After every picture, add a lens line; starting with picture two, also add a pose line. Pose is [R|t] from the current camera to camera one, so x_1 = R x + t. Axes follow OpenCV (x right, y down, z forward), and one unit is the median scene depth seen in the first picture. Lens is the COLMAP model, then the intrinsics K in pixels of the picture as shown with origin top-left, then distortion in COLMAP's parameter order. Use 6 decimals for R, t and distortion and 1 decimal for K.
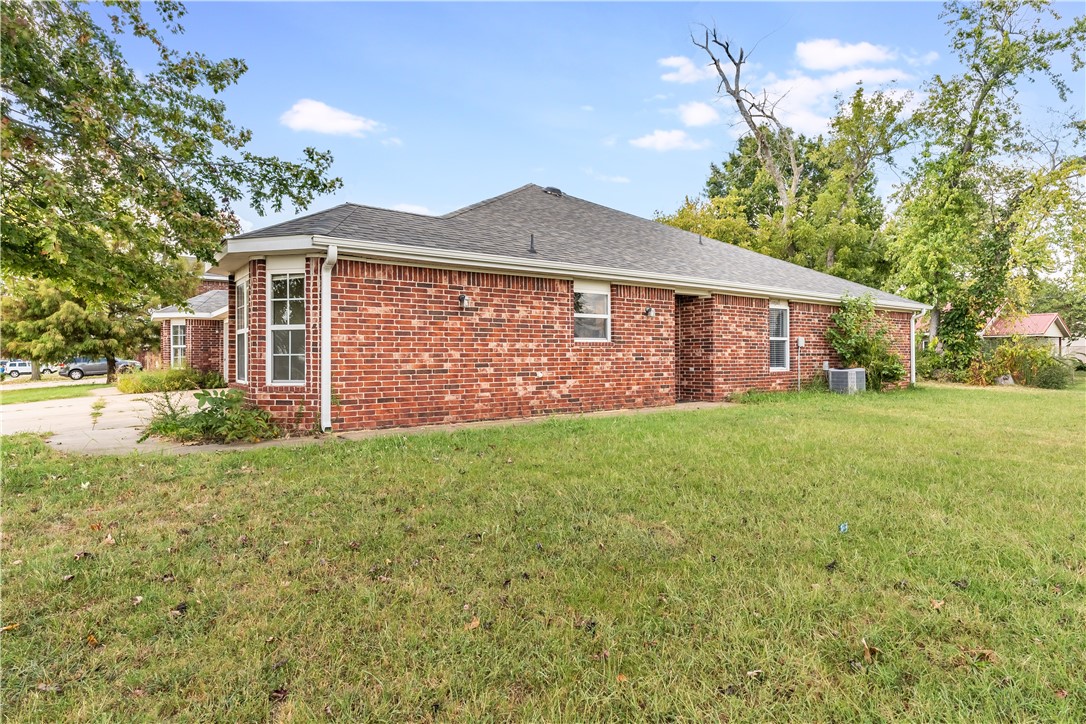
lens RADIAL K [[582.4, 0, 545.2], [0, 582.4, 351.8], [0, 0, 1]] dist [0.000339, -0.000916]
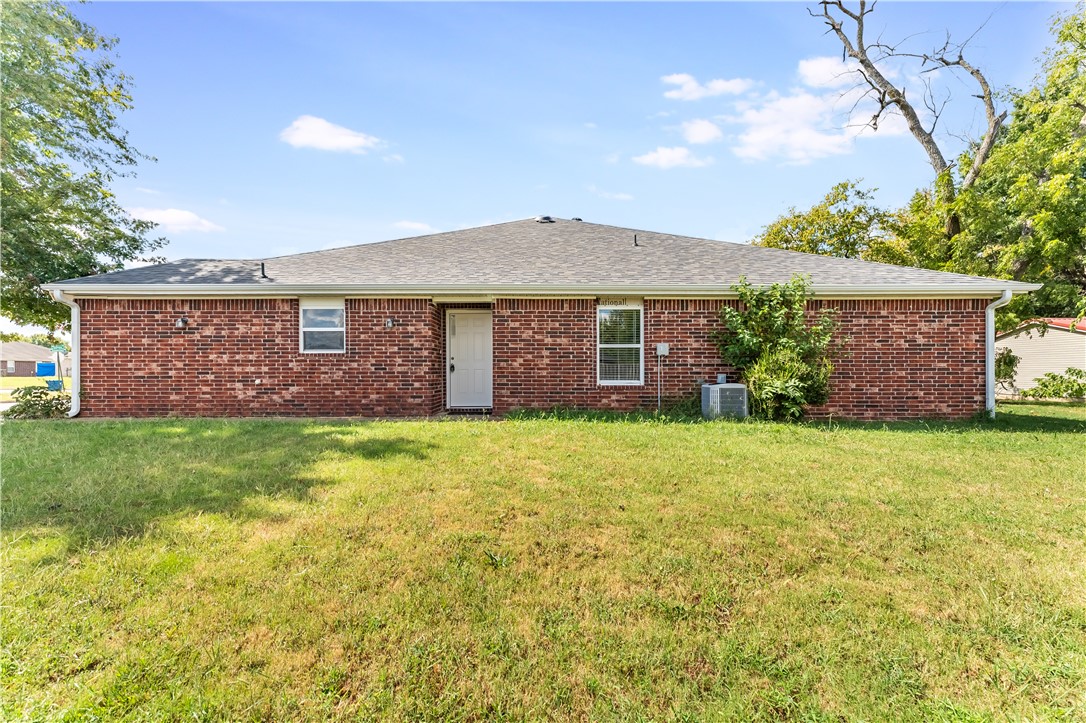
lens RADIAL K [[456.4, 0, 540.7], [0, 456.4, 369.0], [0, 0, 1]] dist [0.002339, 0.000920]
pose [[0.815066, 0.003789, -0.579356, 0.857958], [0.001675, 0.999959, 0.008896, 0.005697], [0.579366, -0.008221, 0.815026, 0.501867]]
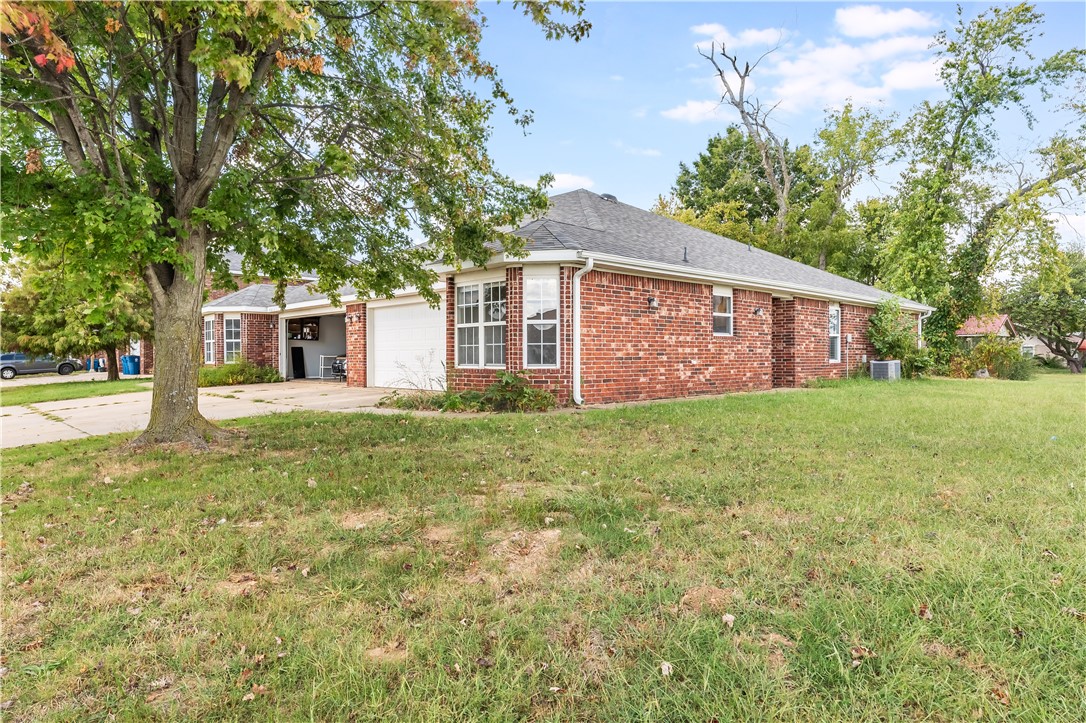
lens RADIAL K [[623.5, 0, 542.2], [0, 623.5, 358.6], [0, 0, 1]] dist [0.004760, 0.001859]
pose [[0.993066, 0.000784, 0.117552, -0.416225], [-0.002119, 0.999935, 0.011234, 0.015130], [-0.117536, -0.011406, 0.993003, -0.229898]]
